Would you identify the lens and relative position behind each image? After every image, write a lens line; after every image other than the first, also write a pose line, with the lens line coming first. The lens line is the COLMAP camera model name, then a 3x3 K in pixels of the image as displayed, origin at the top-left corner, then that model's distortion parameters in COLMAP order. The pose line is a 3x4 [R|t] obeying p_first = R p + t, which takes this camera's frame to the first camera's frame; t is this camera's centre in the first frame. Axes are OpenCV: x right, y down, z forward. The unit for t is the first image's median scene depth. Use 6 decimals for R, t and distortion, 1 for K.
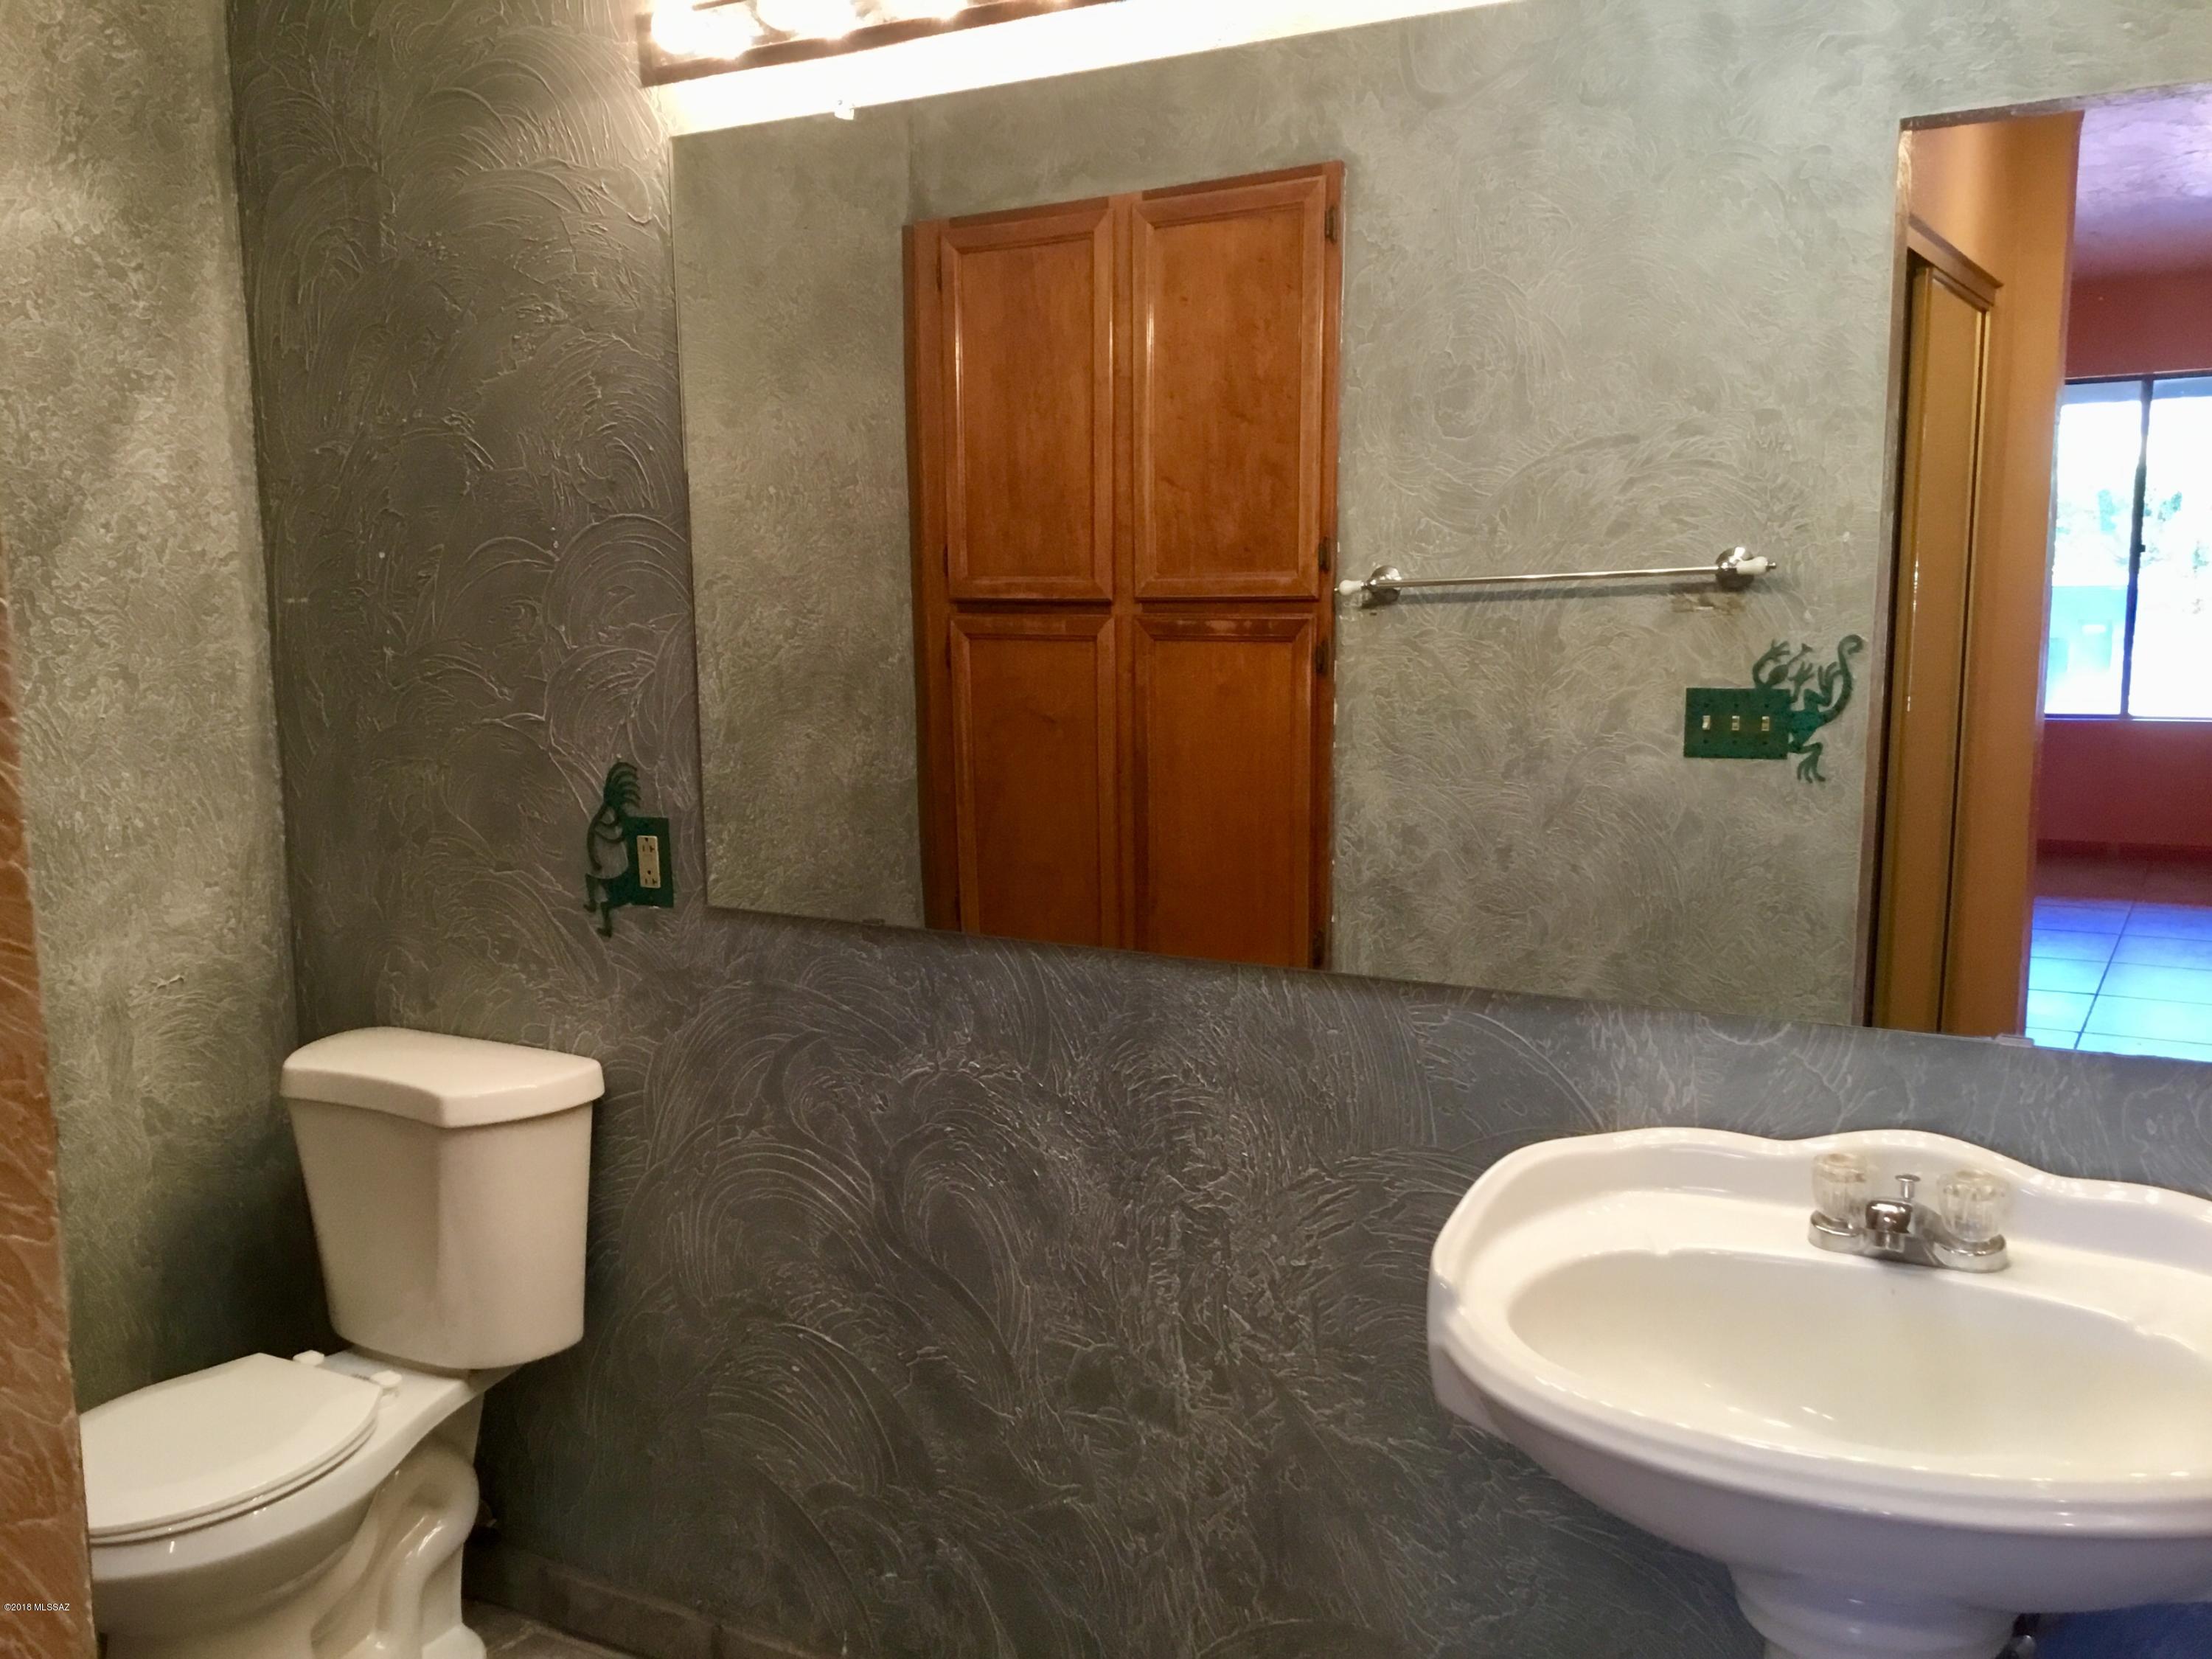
lens RADIAL K [[1997.2, 0, 1076.9], [0, 1997.2, 770.8], [0, 0, 1]] dist [0.117461, -0.214619]
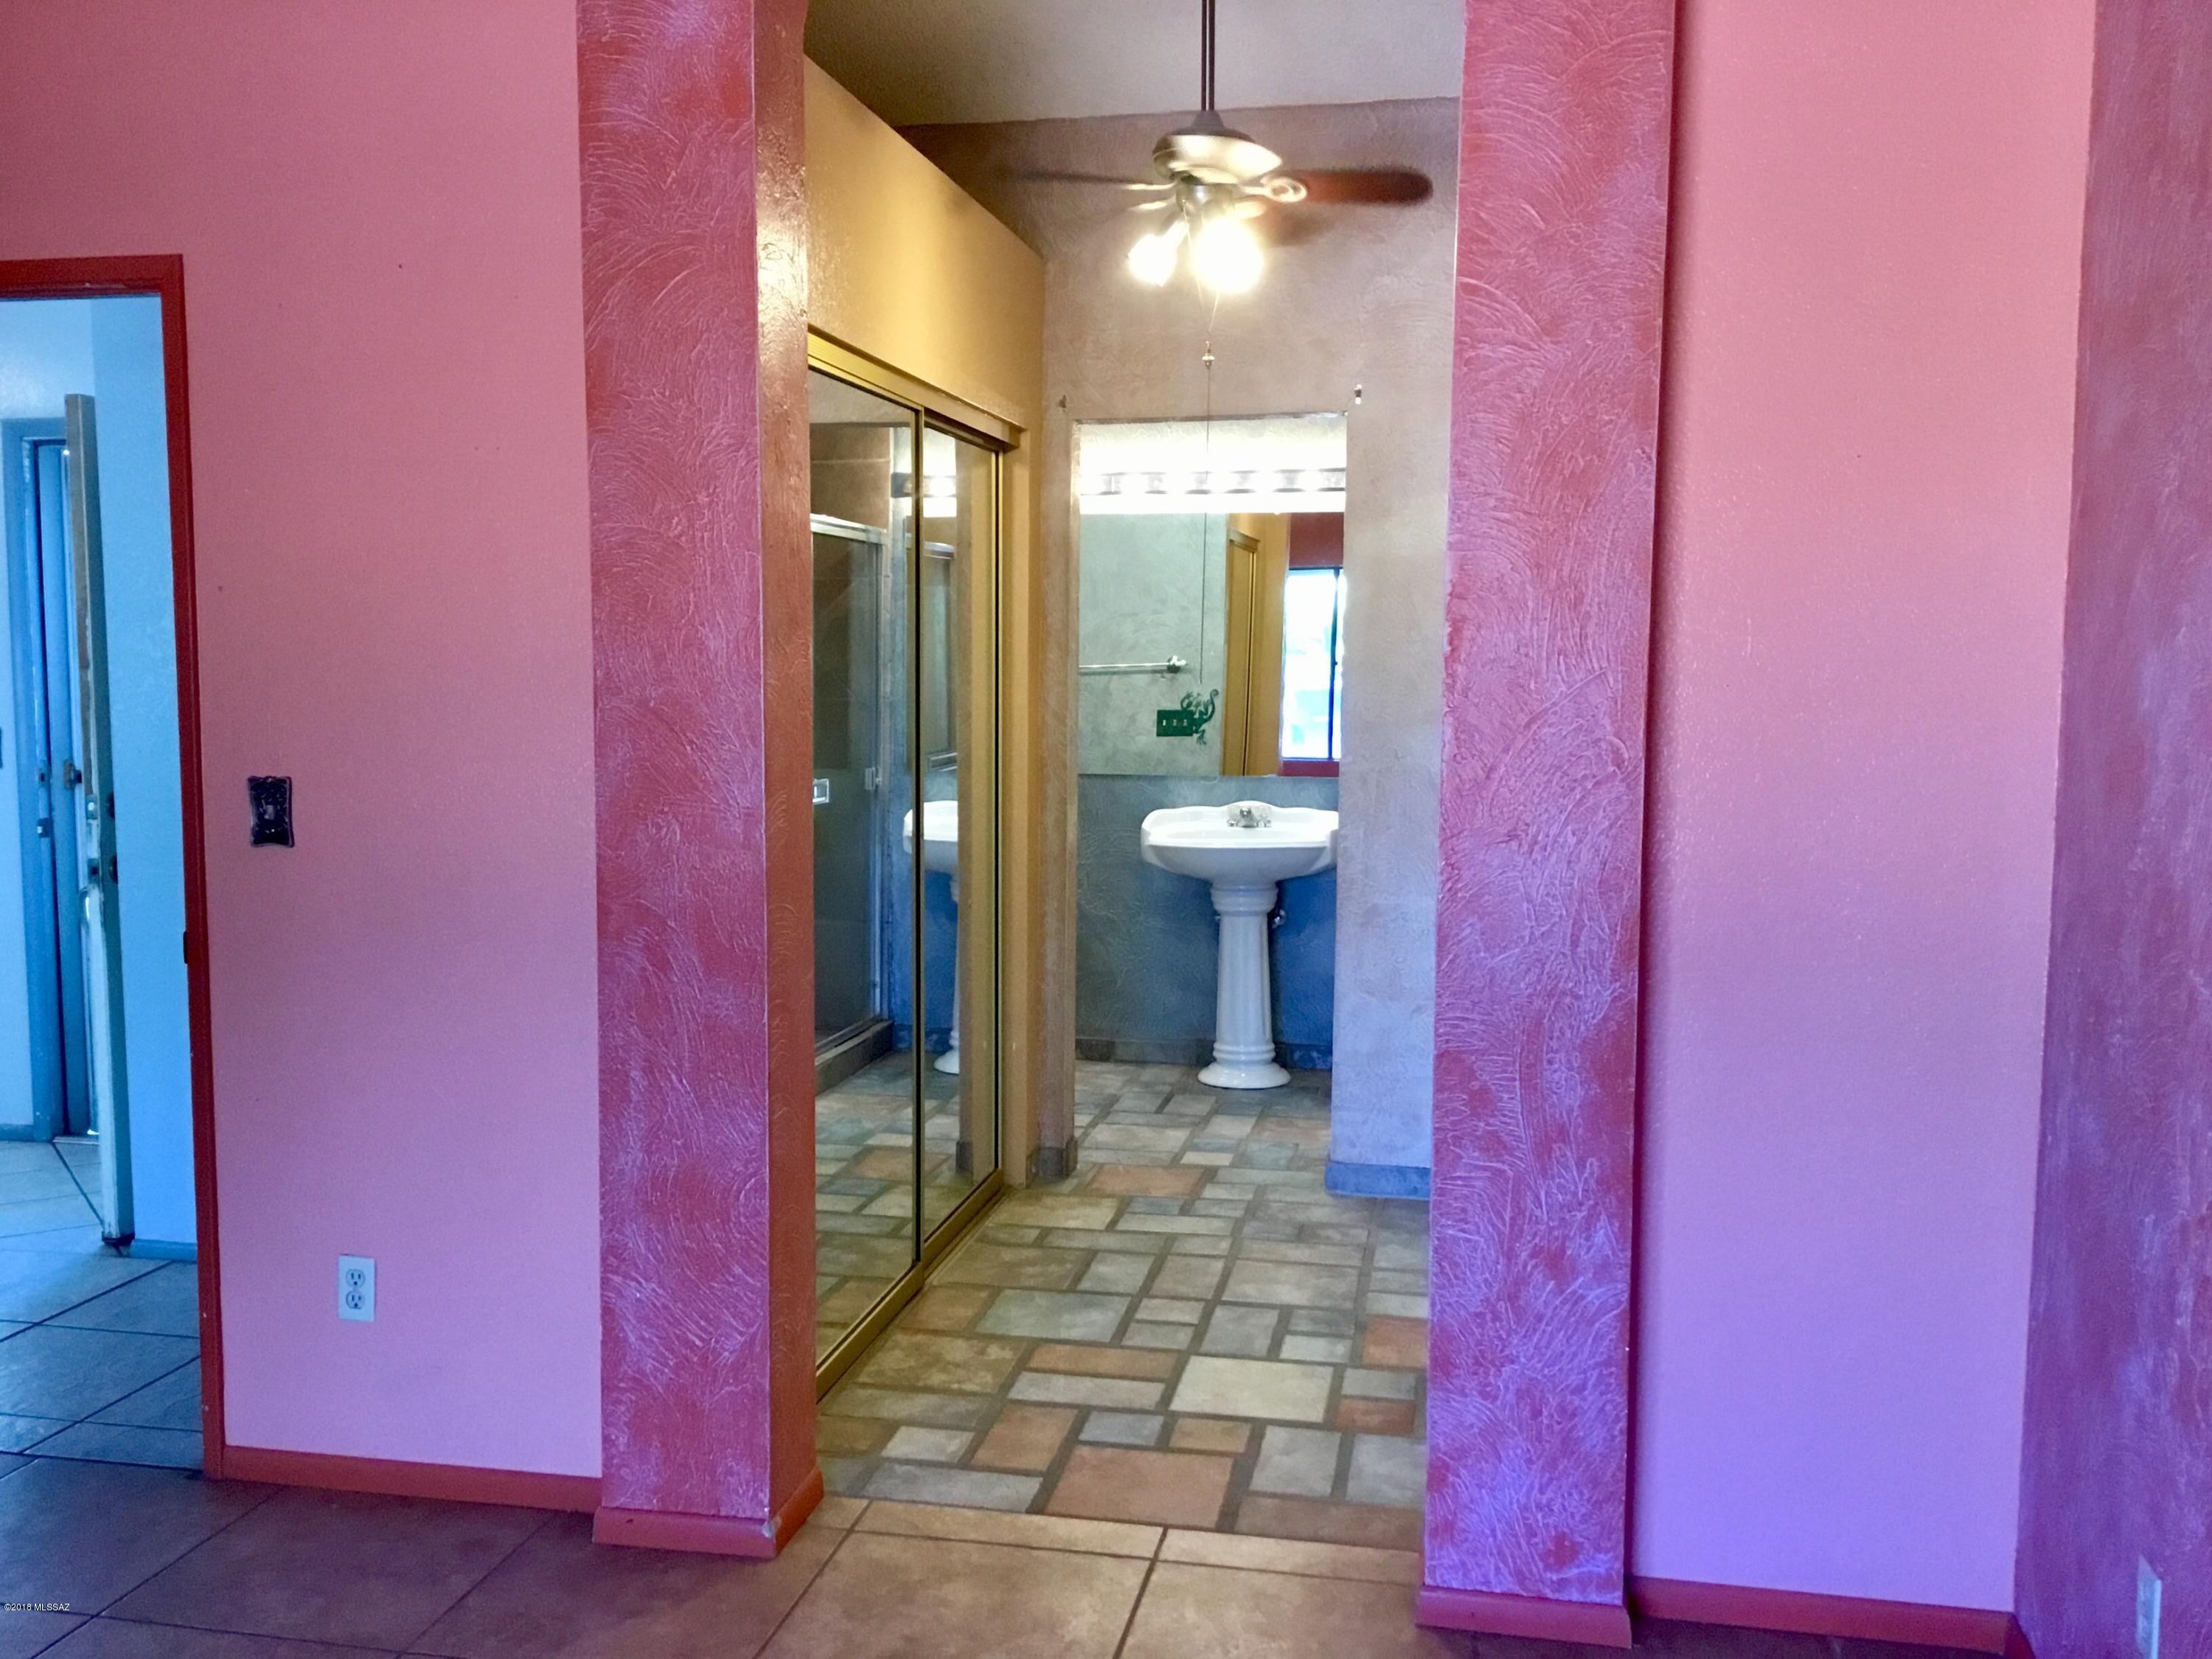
lens RADIAL K [[1997.2, 0, 1102.4], [0, 1997.2, 828.0], [0, 0, 1]] dist [0.117461, -0.214619]
pose [[0.940455, -0.017963, 0.339443, -0.653442], [0.027831, 0.999319, -0.024224, 0.174532], [-0.338776, 0.032229, 0.940315, -1.422801]]
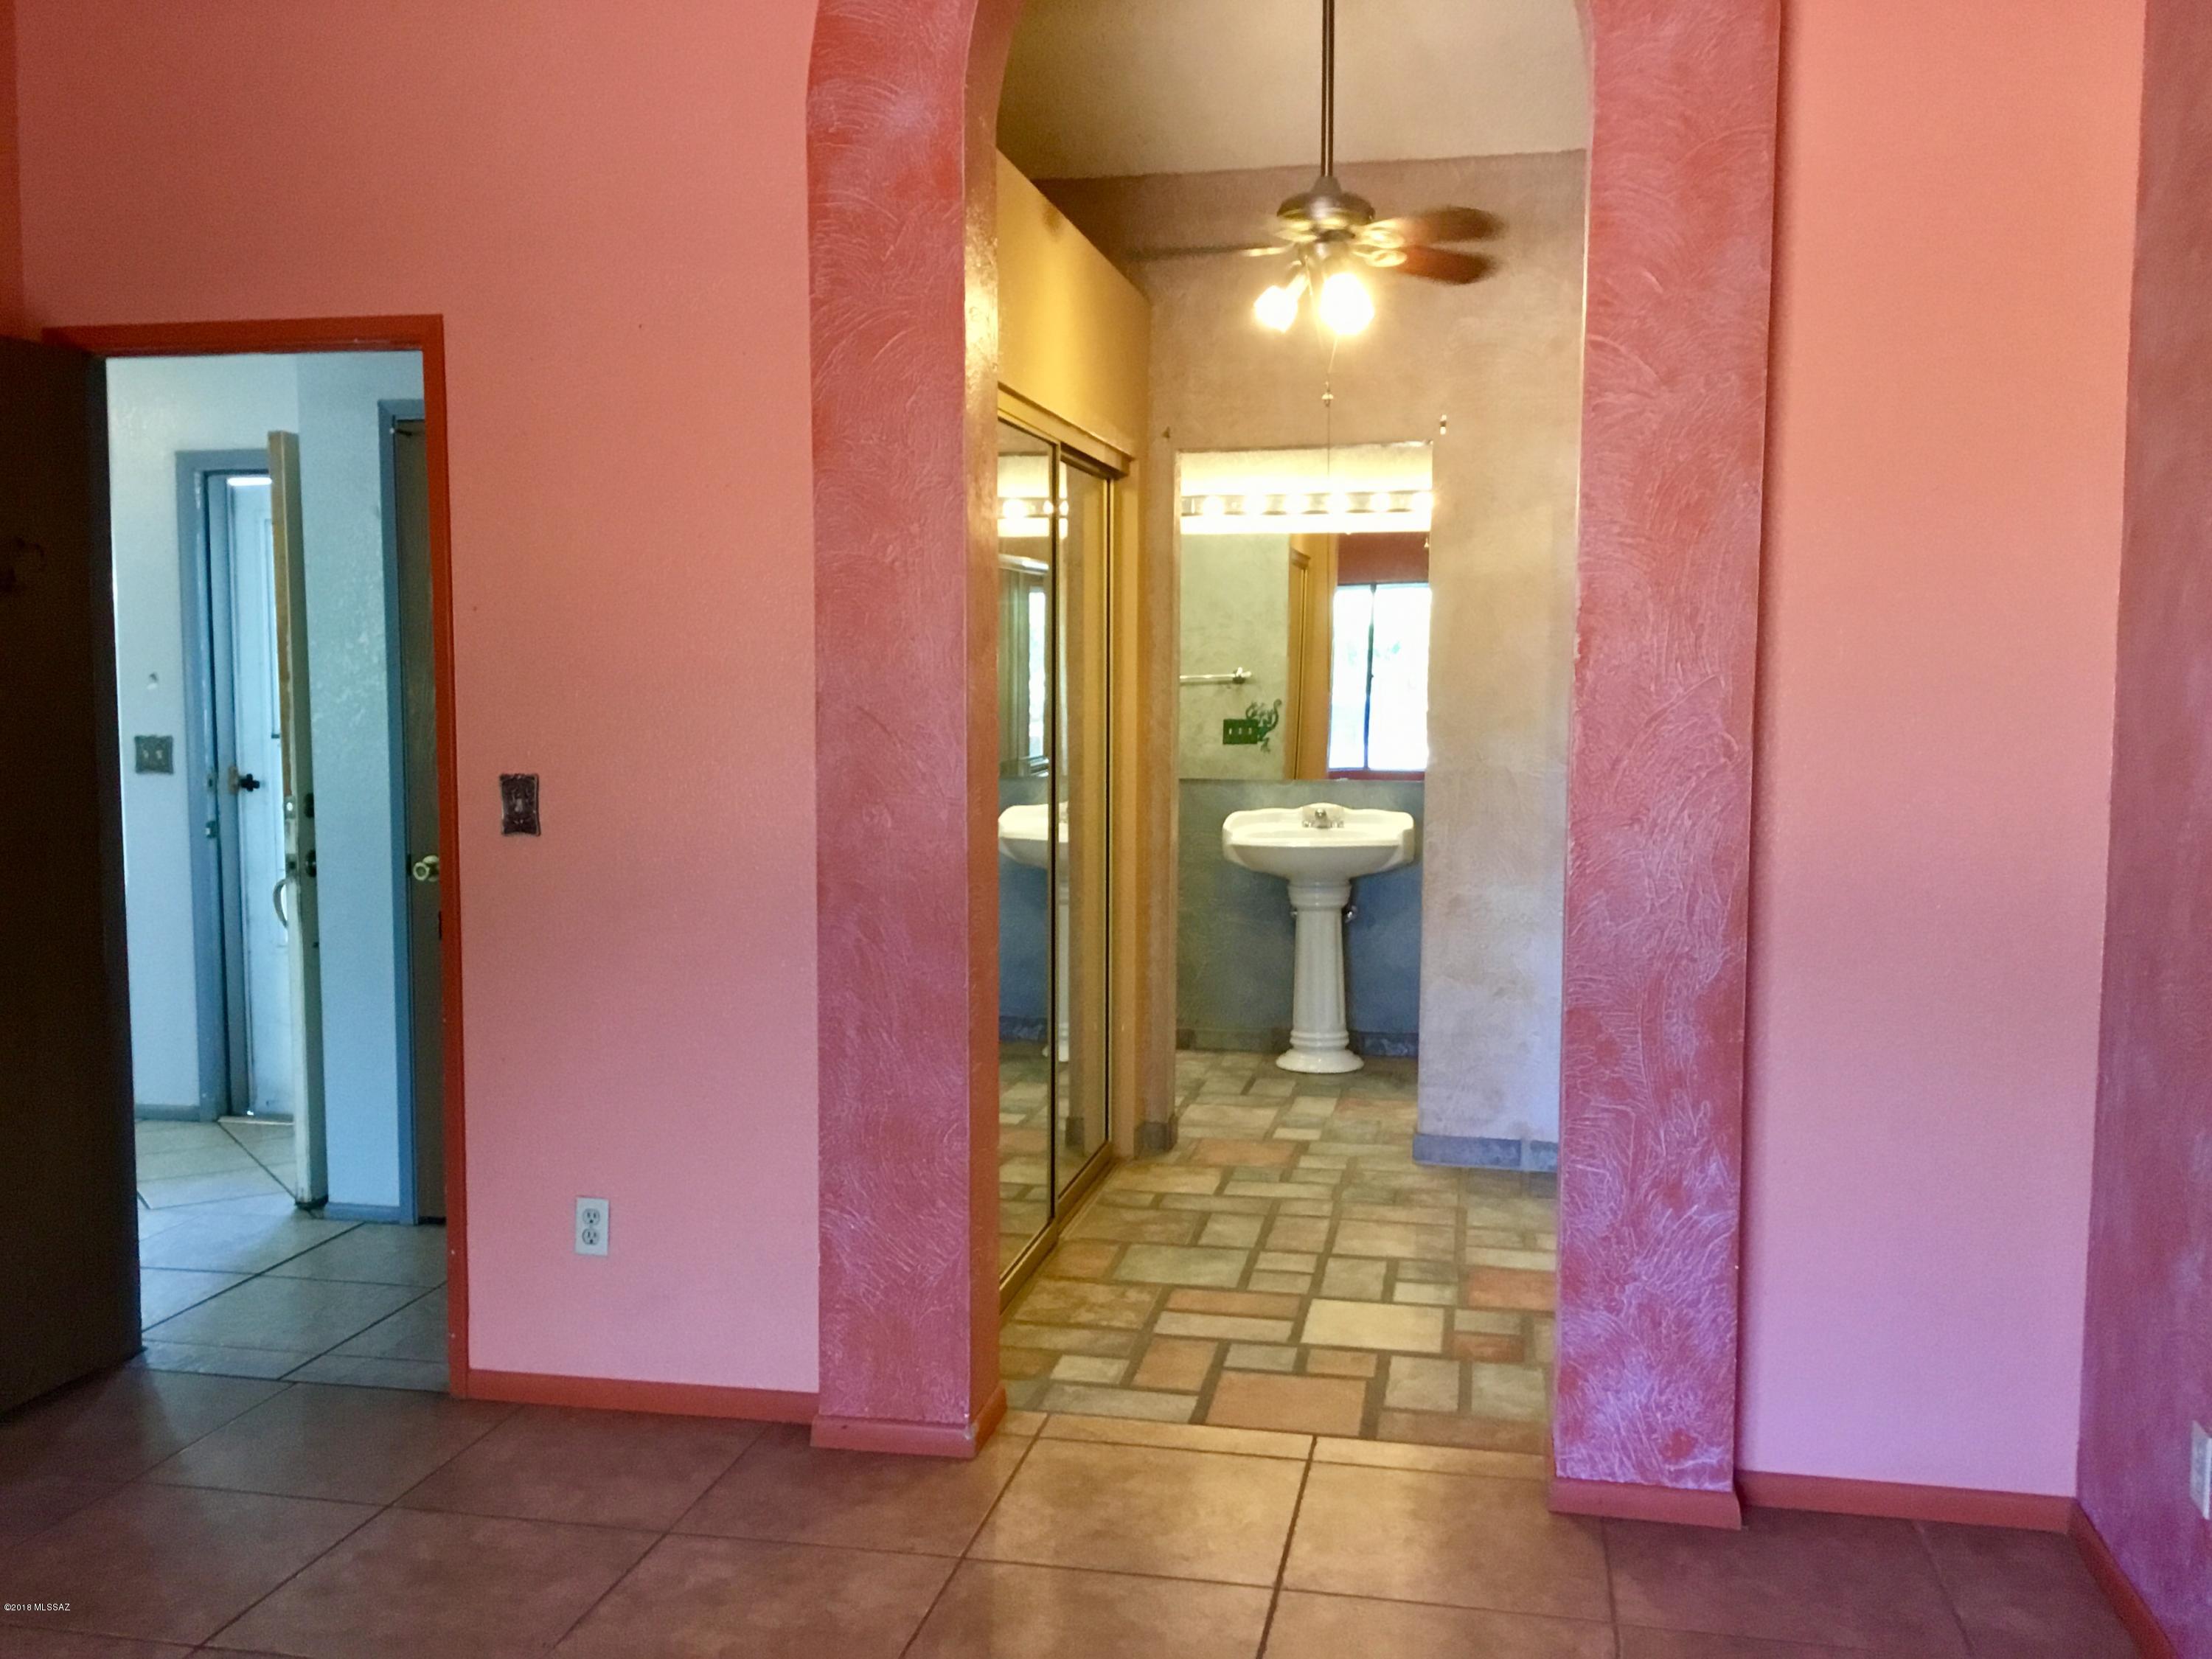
lens RADIAL K [[1997.2, 0, 1090.6], [0, 1997.2, 821.2], [0, 0, 1]] dist [0.117461, -0.214619]
pose [[0.943198, -0.016334, 0.331828, -0.784717], [0.029640, 0.998945, -0.035076, 0.190627], [-0.330905, 0.042919, 0.942687, -1.523829]]
